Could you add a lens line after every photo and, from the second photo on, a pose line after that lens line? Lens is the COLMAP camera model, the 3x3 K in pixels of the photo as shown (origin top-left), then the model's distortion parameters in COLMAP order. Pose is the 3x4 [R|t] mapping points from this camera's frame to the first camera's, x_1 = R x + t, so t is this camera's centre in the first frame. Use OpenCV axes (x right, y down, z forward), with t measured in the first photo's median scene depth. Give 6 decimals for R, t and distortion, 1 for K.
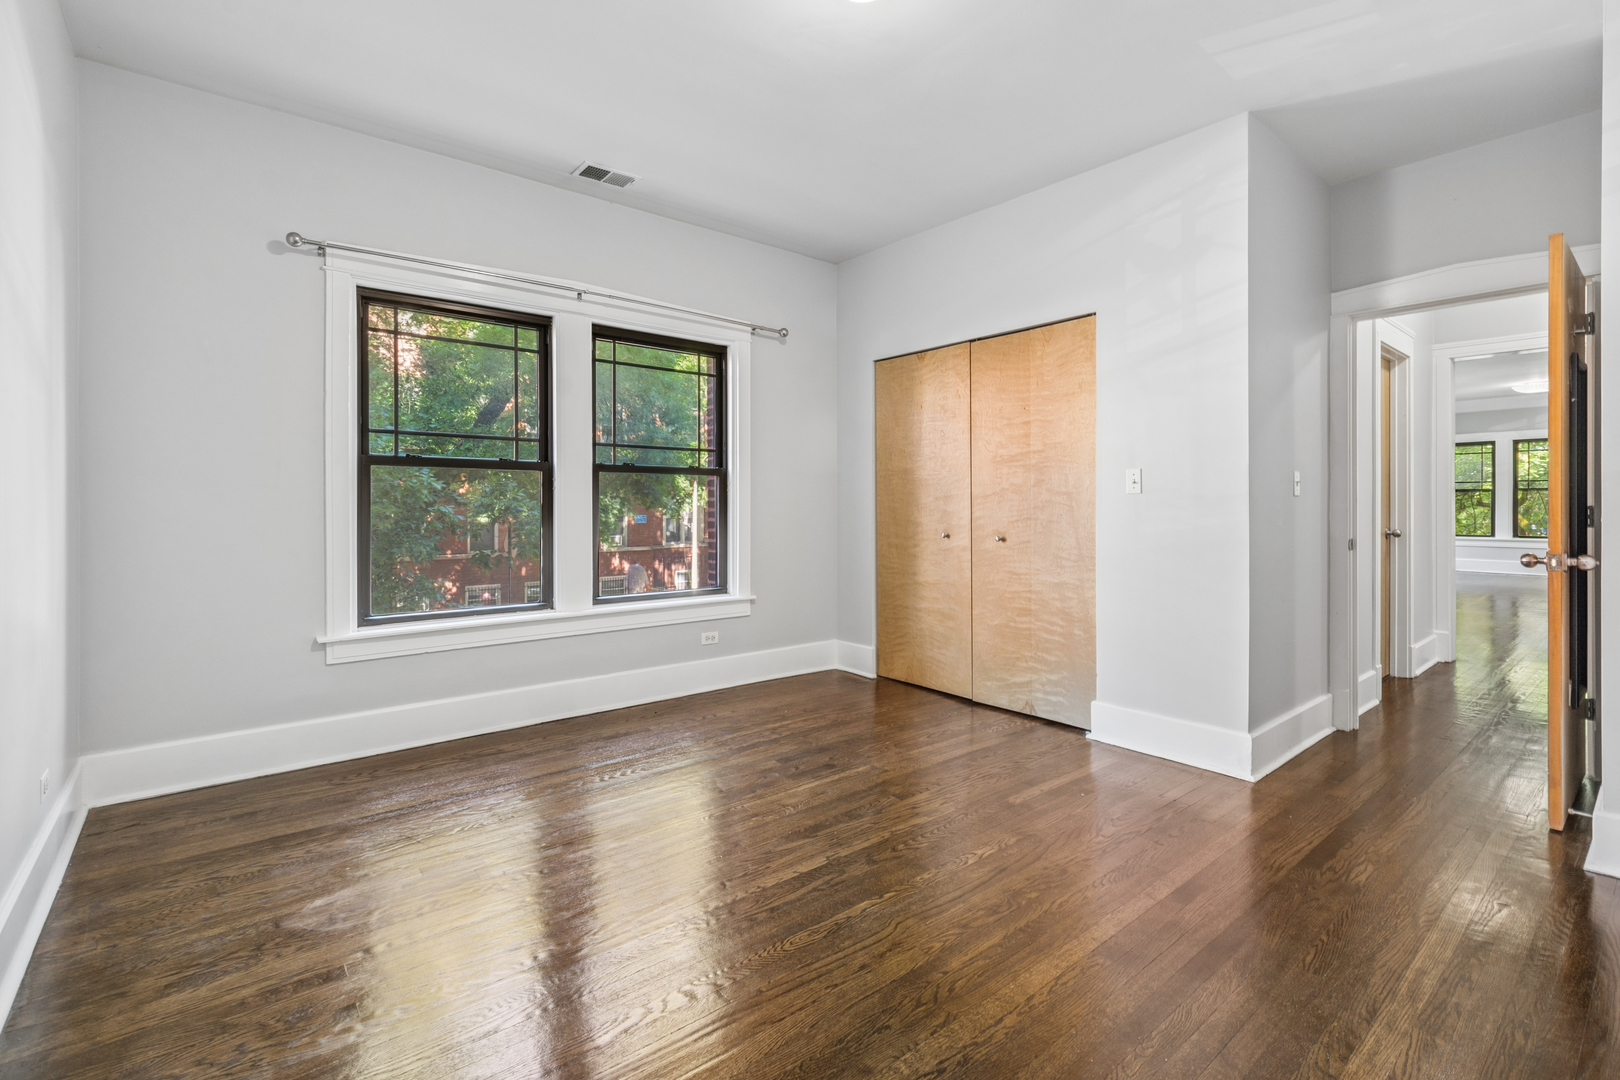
lens RADIAL K [[728.0, 0, 811.5], [0, 728.0, 511.0], [0, 0, 1]] dist [-0.002888, -0.000414]
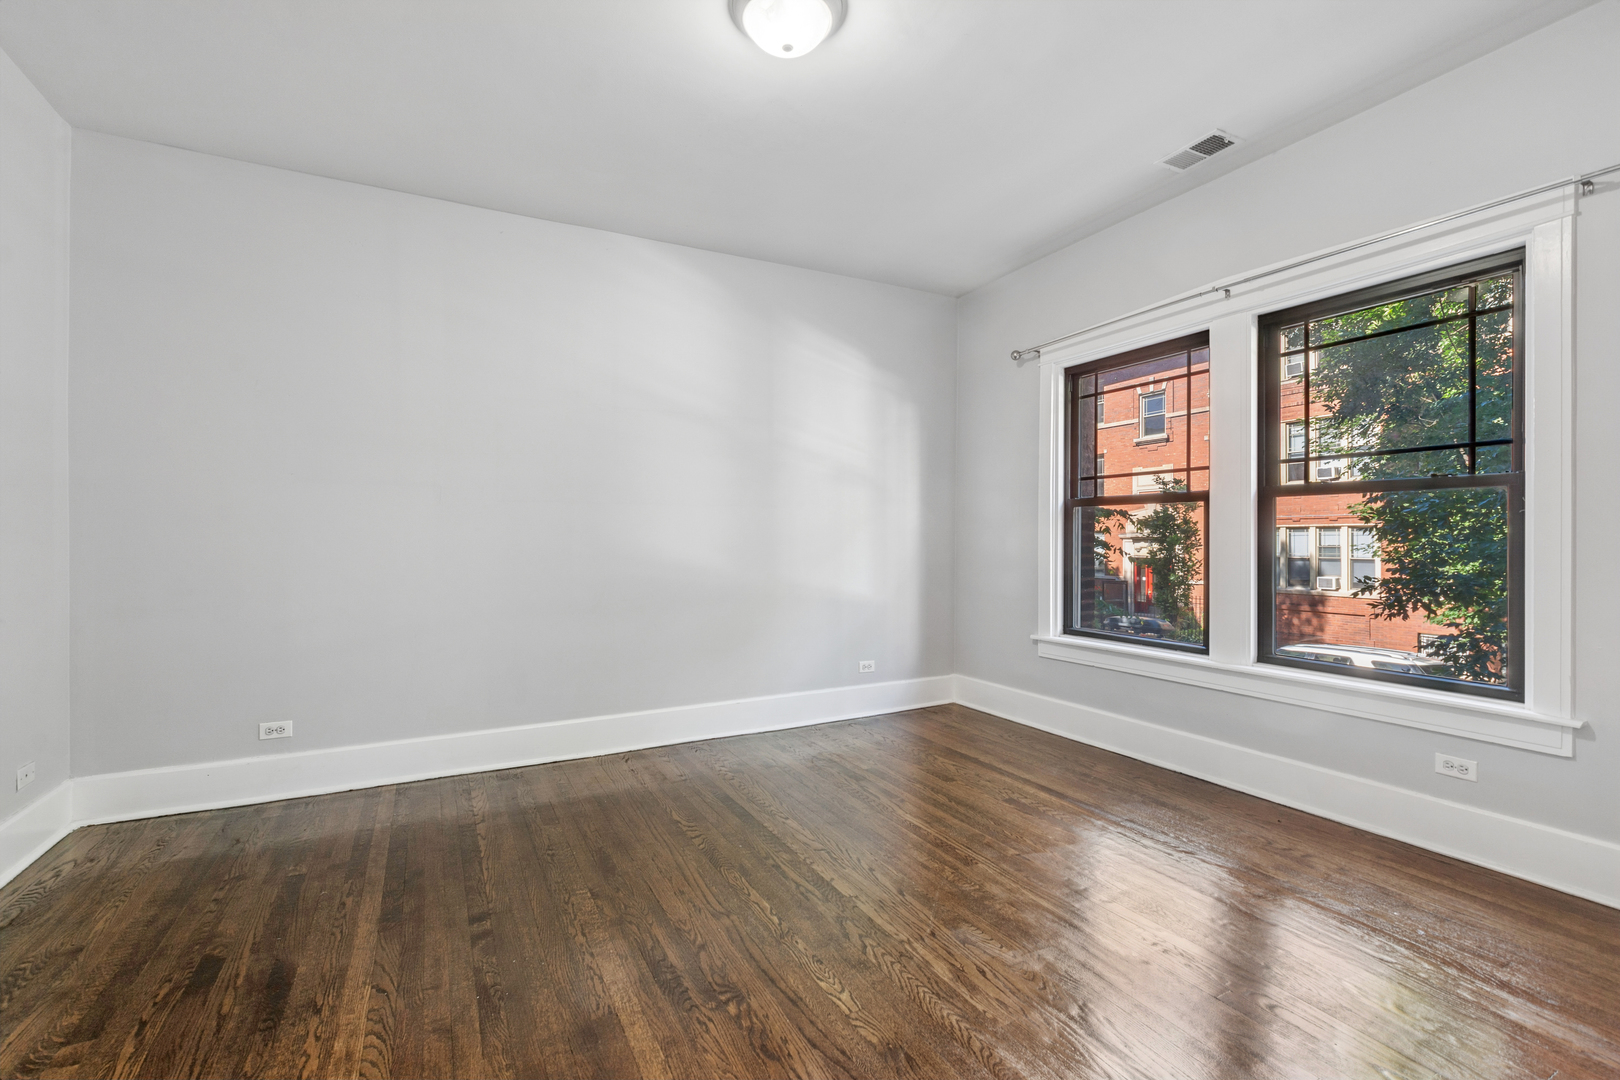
lens RADIAL K [[719.1, 0, 809.5], [0, 719.1, 544.6], [0, 0, 1]] dist [-0.000258, -0.000335]
pose [[-0.206864, 0.006190, -0.978350, 0.716884], [-0.006948, 0.999945, 0.007796, -0.005739], [0.978345, 0.008410, -0.206810, 0.827498]]
